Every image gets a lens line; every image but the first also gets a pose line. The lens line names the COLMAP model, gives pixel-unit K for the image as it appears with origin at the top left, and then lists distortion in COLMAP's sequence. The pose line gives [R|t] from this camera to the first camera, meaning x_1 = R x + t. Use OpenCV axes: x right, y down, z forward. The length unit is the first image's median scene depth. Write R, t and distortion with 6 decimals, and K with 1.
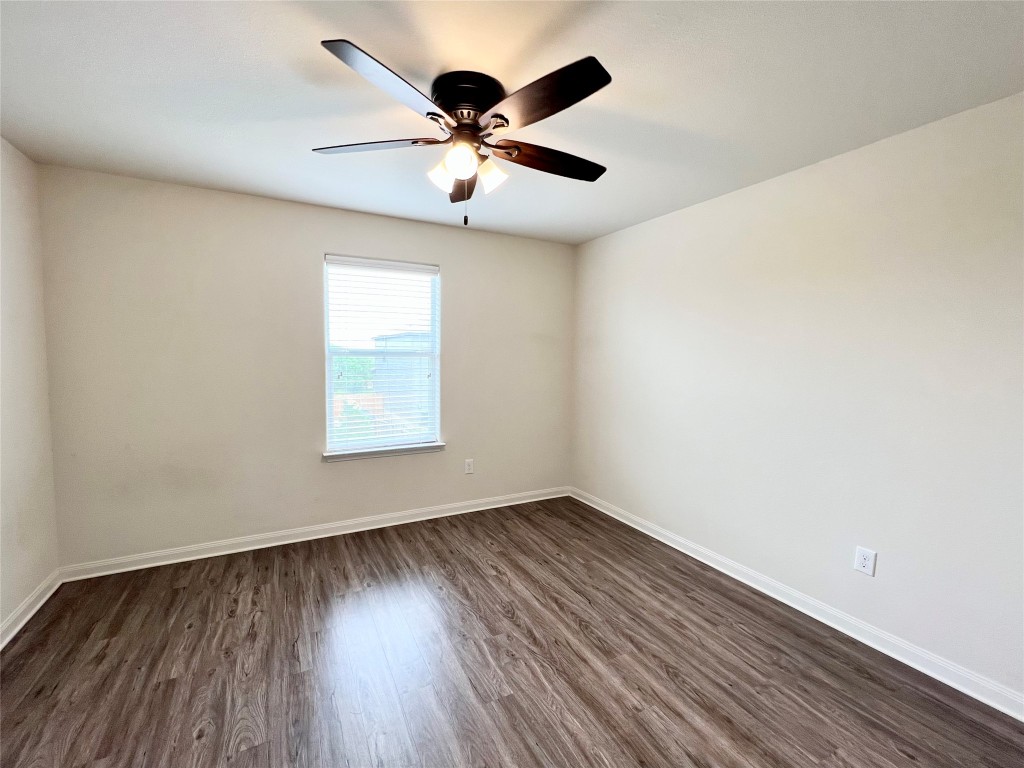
lens RADIAL K [[445.9, 0, 509.5], [0, 445.9, 381.8], [0, 0, 1]] dist [-0.000587, -0.000091]
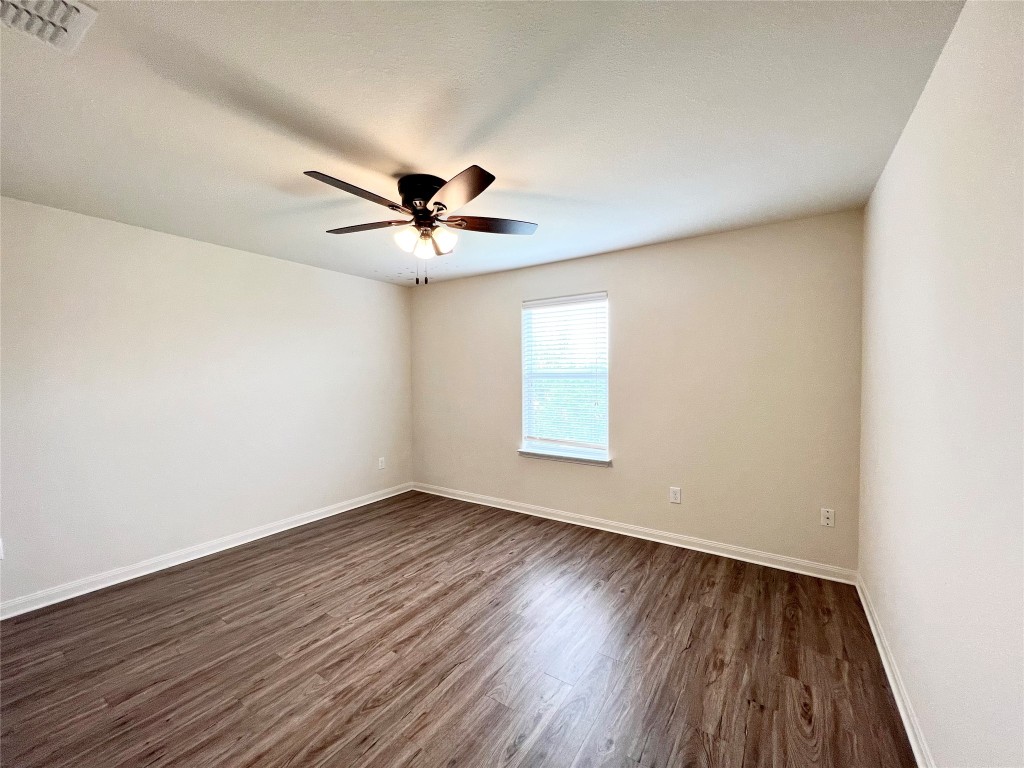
lens RADIAL K [[416.9, 0, 486.2], [0, 416.9, 370.4], [0, 0, 1]] dist [0.001429, 0.000074]
pose [[0.450231, -0.020816, -0.892670, 0.658486], [-0.039780, 0.998268, -0.043342, -0.018162], [0.892026, 0.055024, 0.448623, 0.332358]]
